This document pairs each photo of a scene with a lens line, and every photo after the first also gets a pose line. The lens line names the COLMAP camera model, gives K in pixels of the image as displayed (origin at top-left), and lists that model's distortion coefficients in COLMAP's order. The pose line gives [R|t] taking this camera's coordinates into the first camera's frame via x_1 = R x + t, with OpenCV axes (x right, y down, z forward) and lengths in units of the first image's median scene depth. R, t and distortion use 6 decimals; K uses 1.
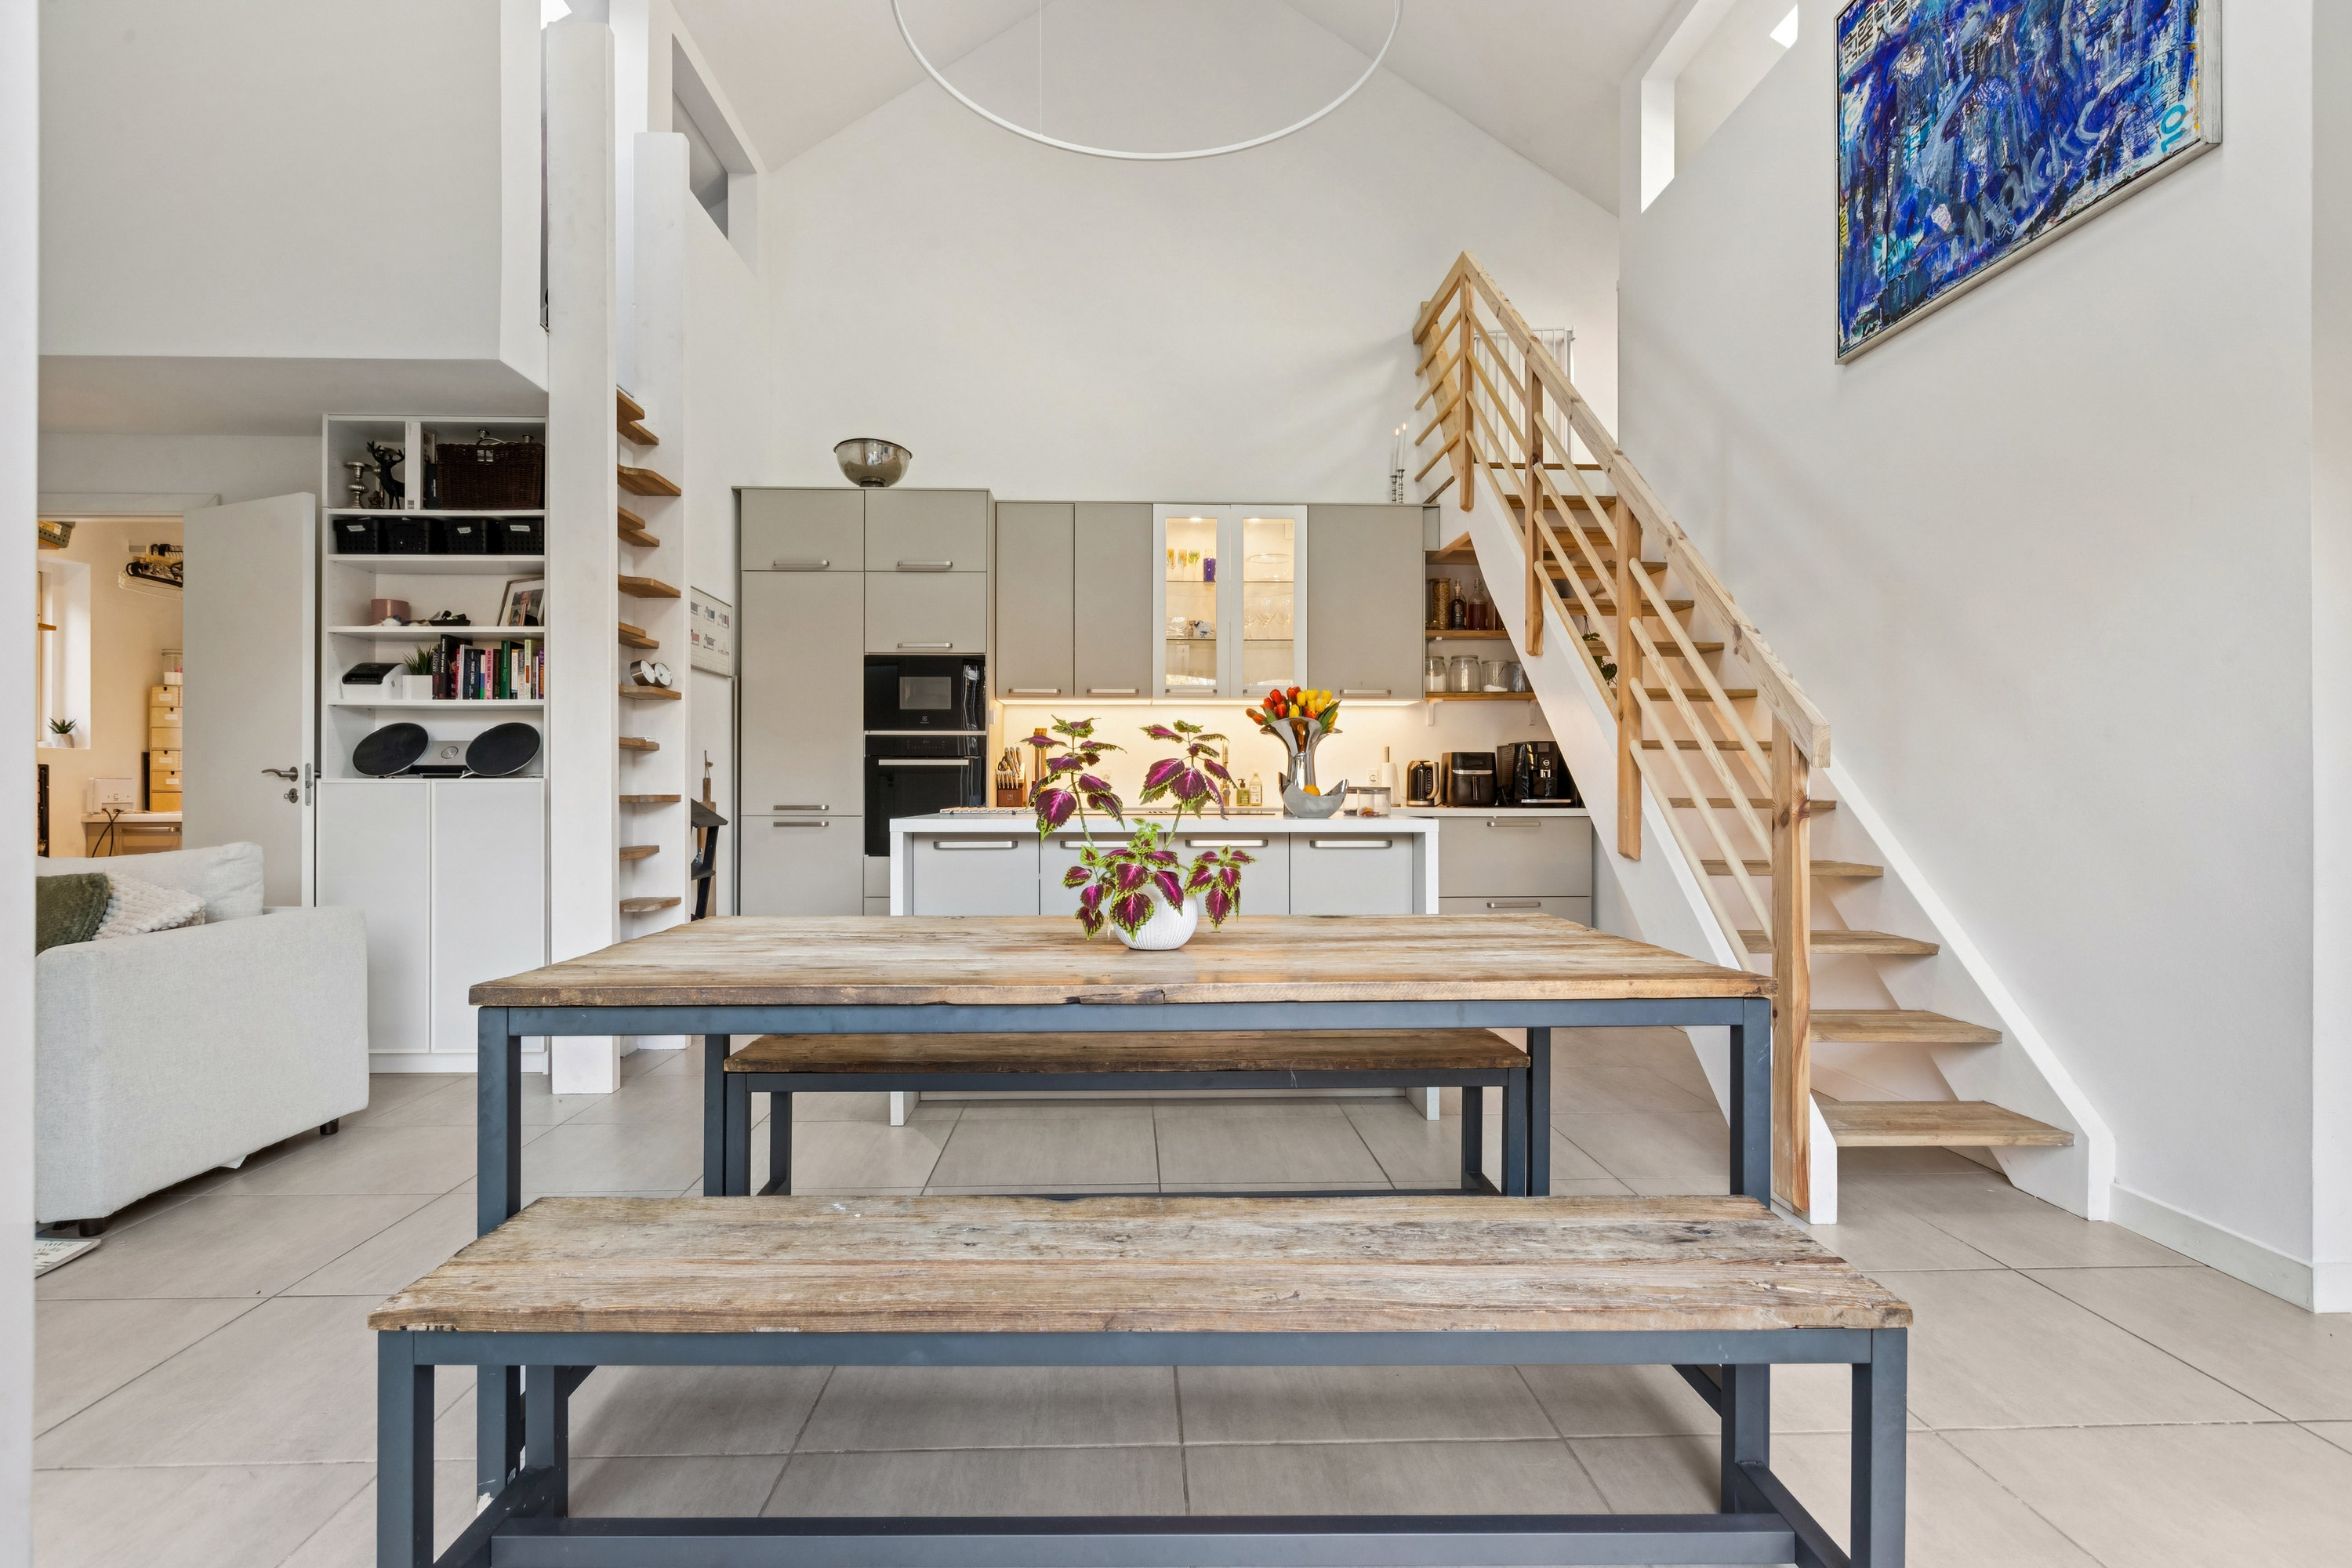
lens RADIAL K [[1174.2, 0, 1174.2], [0, 1174.2, 793.3], [0, 0, 1]] dist [-0.000022, -0.002855]
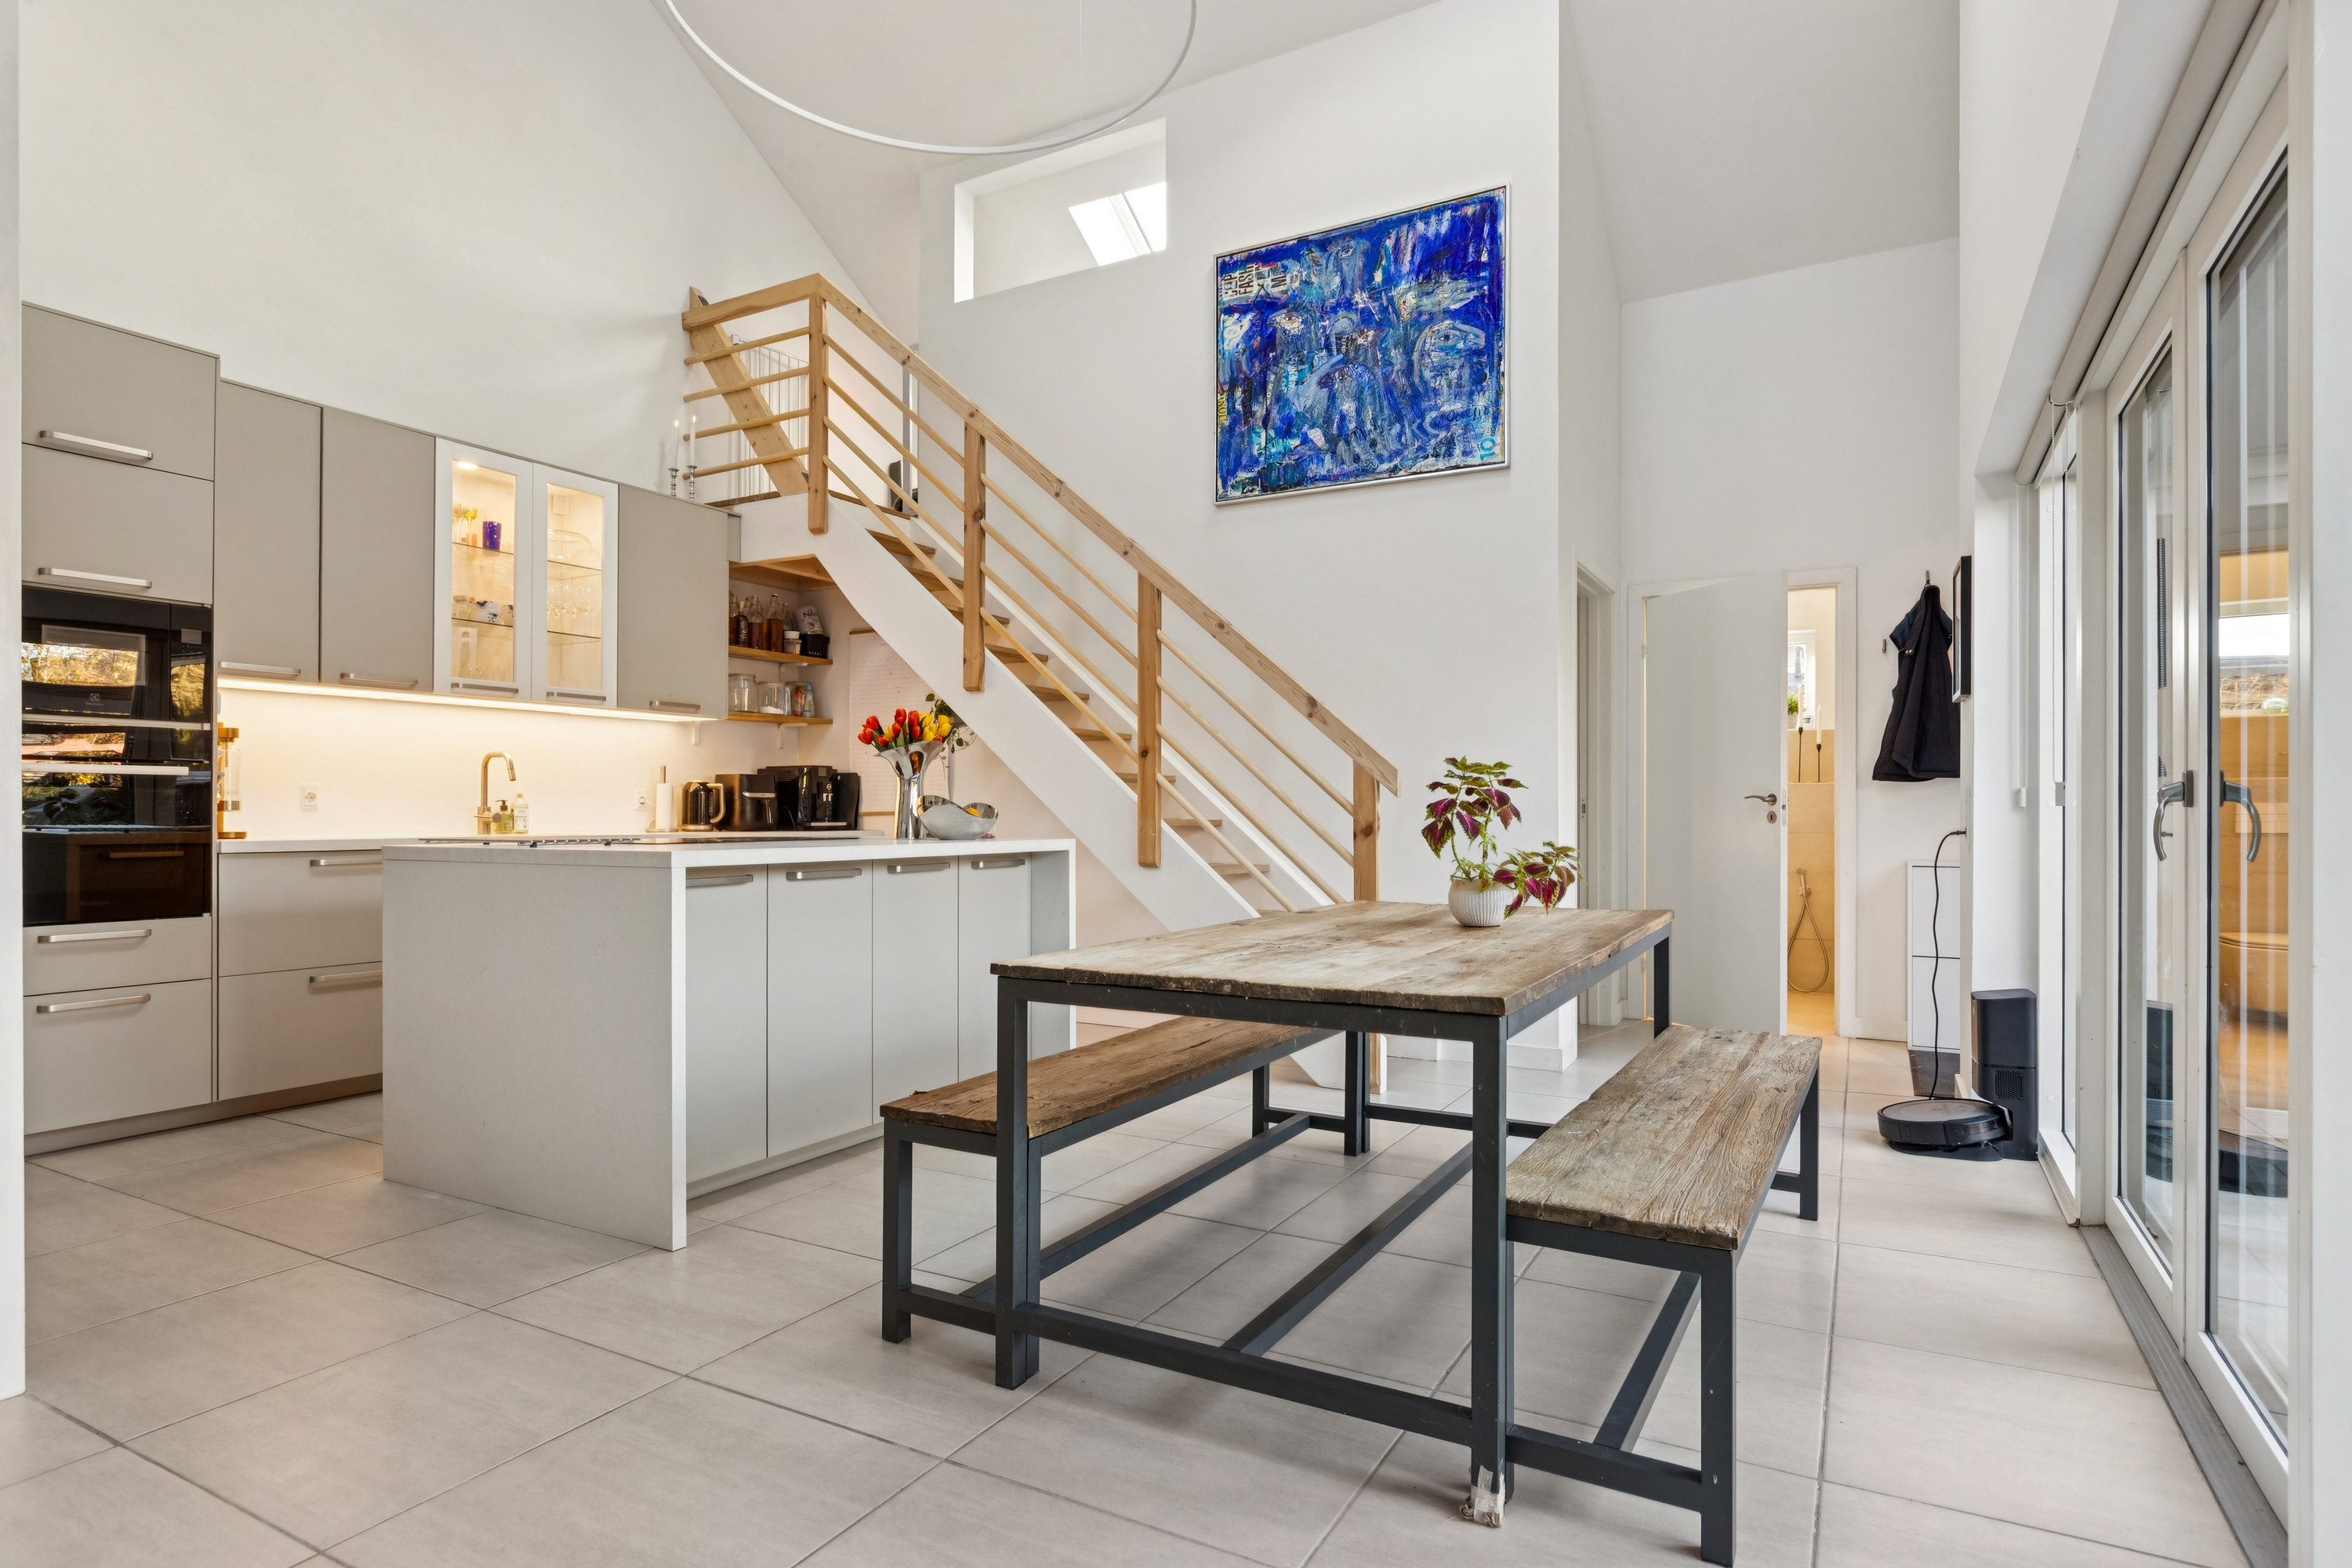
lens RADIAL K [[1241.2, 0, 1189.7], [0, 1241.2, 804.1], [0, 0, 1]] dist [0.012236, -0.004287]
pose [[0.514436, 0.004395, 0.857518, -0.645023], [0.005732, 0.999947, -0.008563, -0.000735], [-0.857510, 0.009320, 0.514383, 0.250506]]
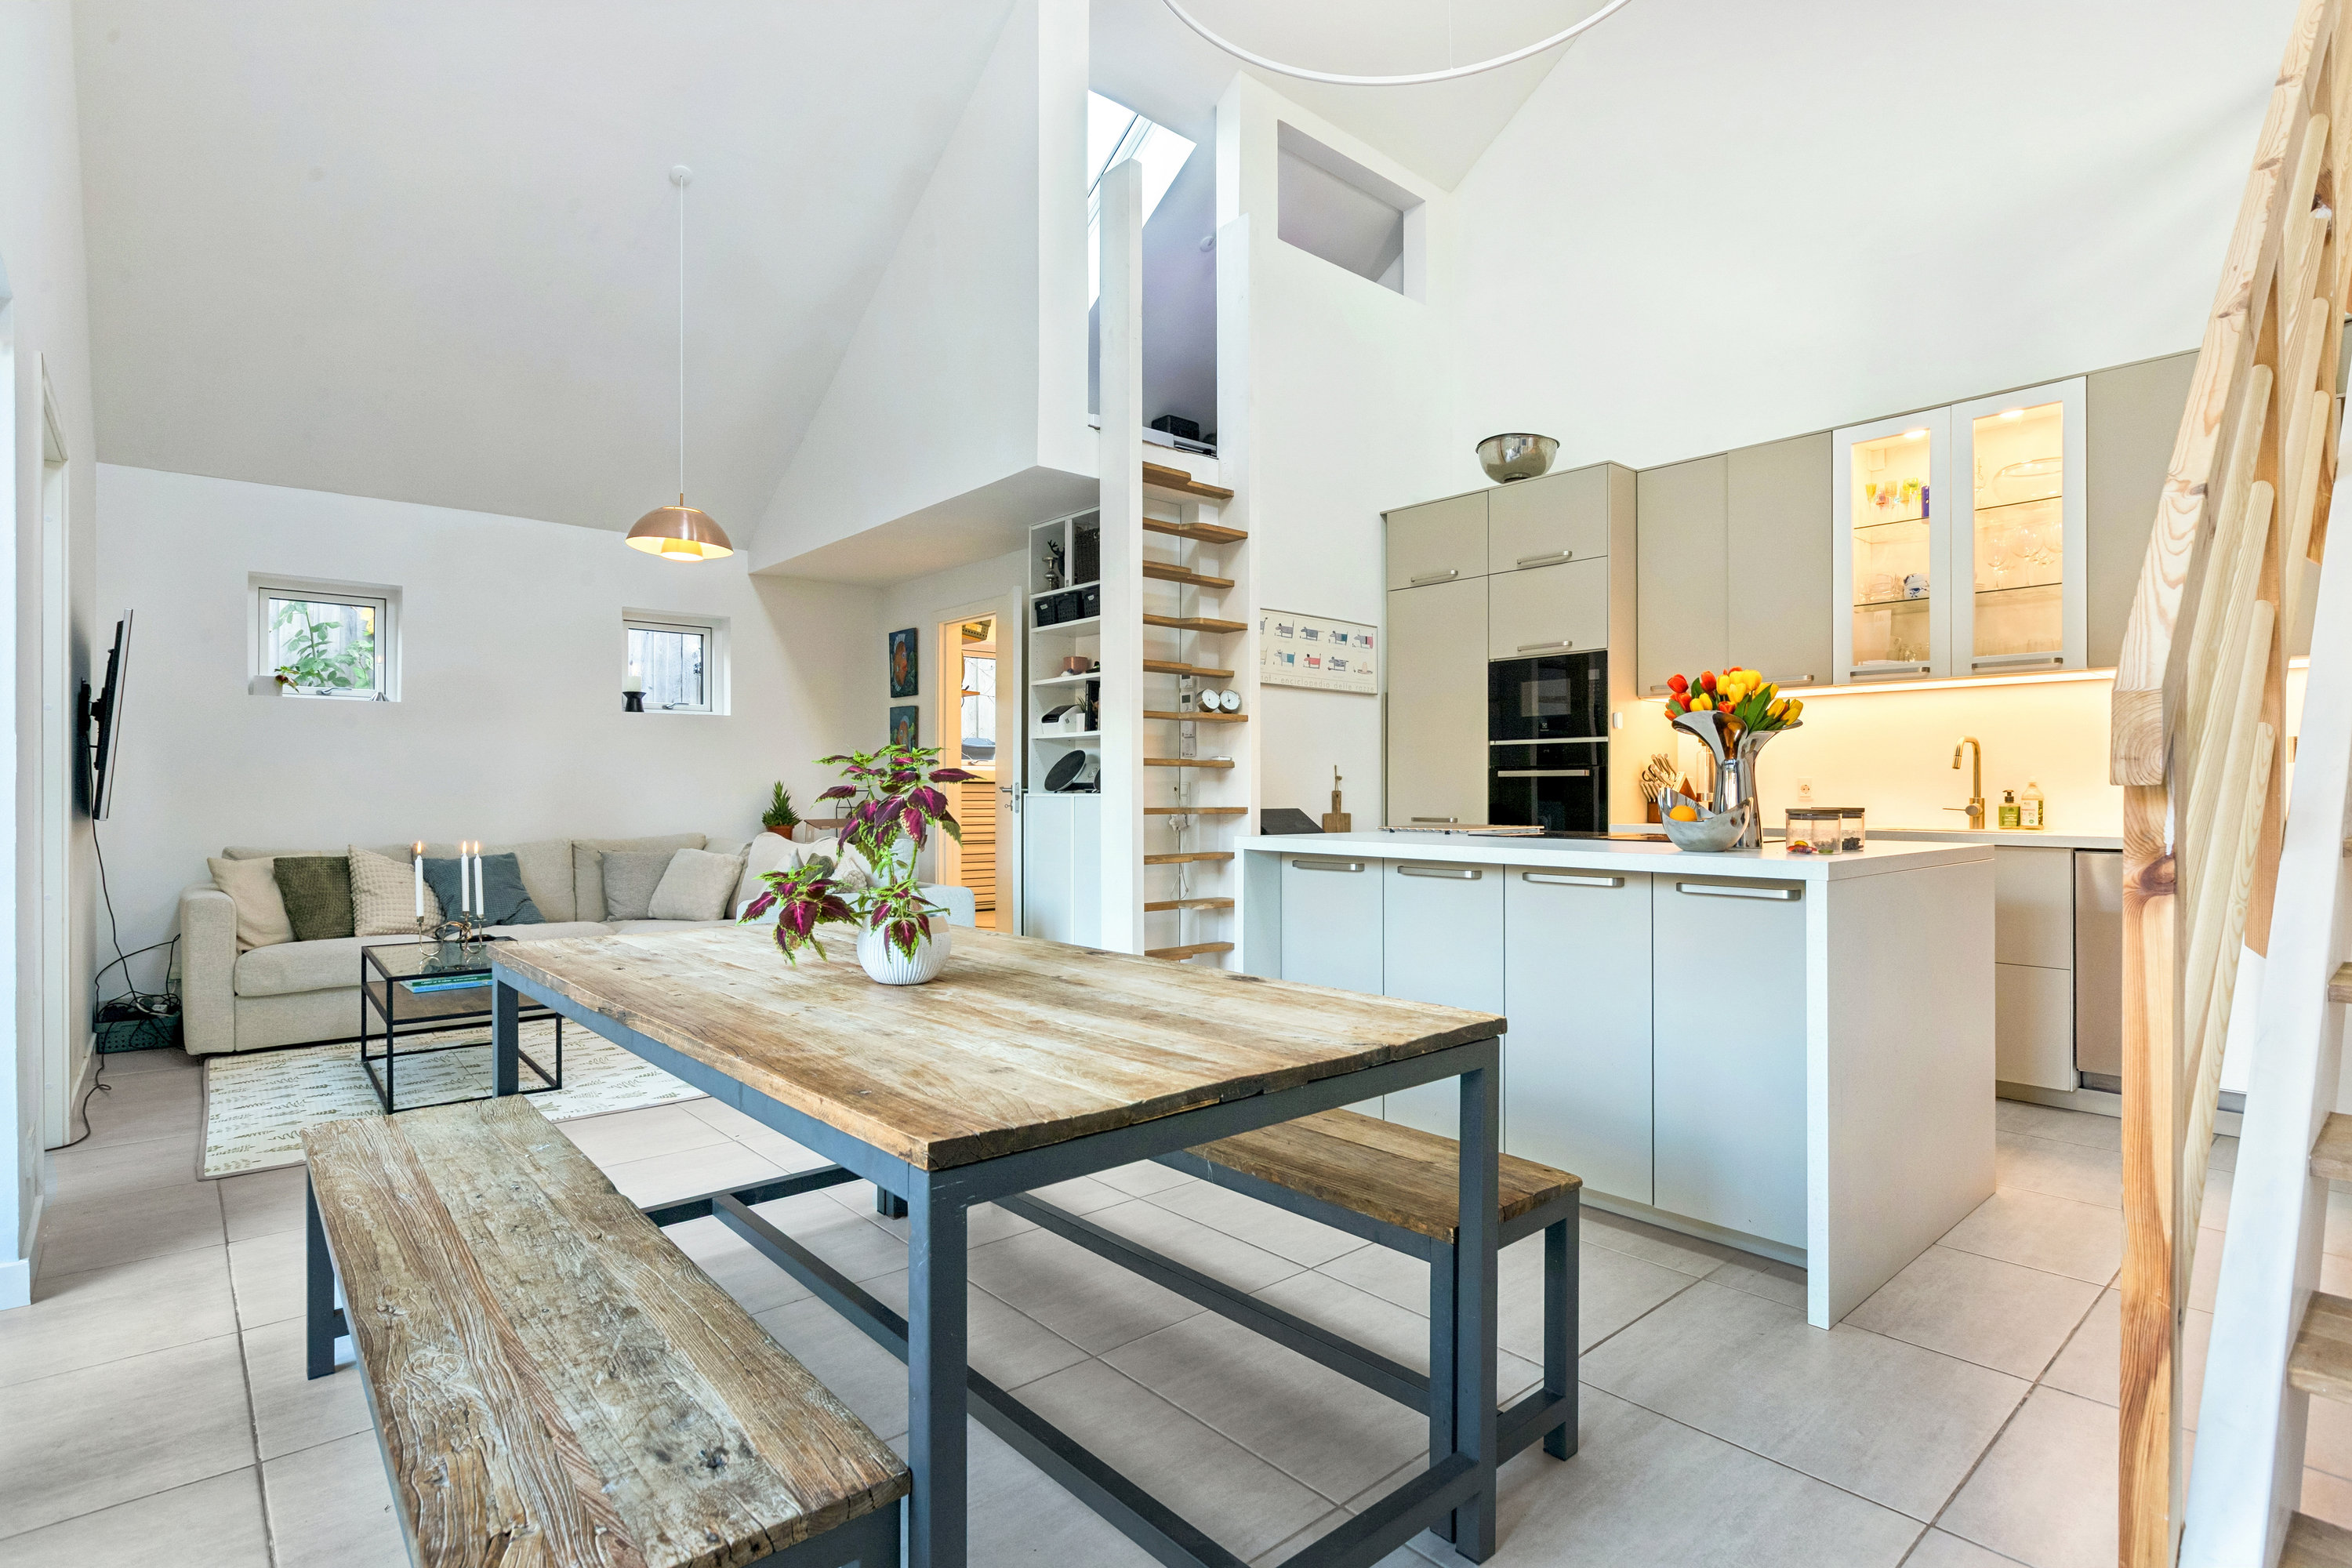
lens RADIAL K [[1174.2, 0, 1181.3], [0, 1174.2, 783.9], [0, 0, 1]] dist [-0.000022, -0.002855]
pose [[0.621987, -0.002386, -0.783024, 0.444570], [-0.003554, 0.999976, -0.005871, -0.016178], [0.783019, 0.006434, 0.621964, 0.285737]]
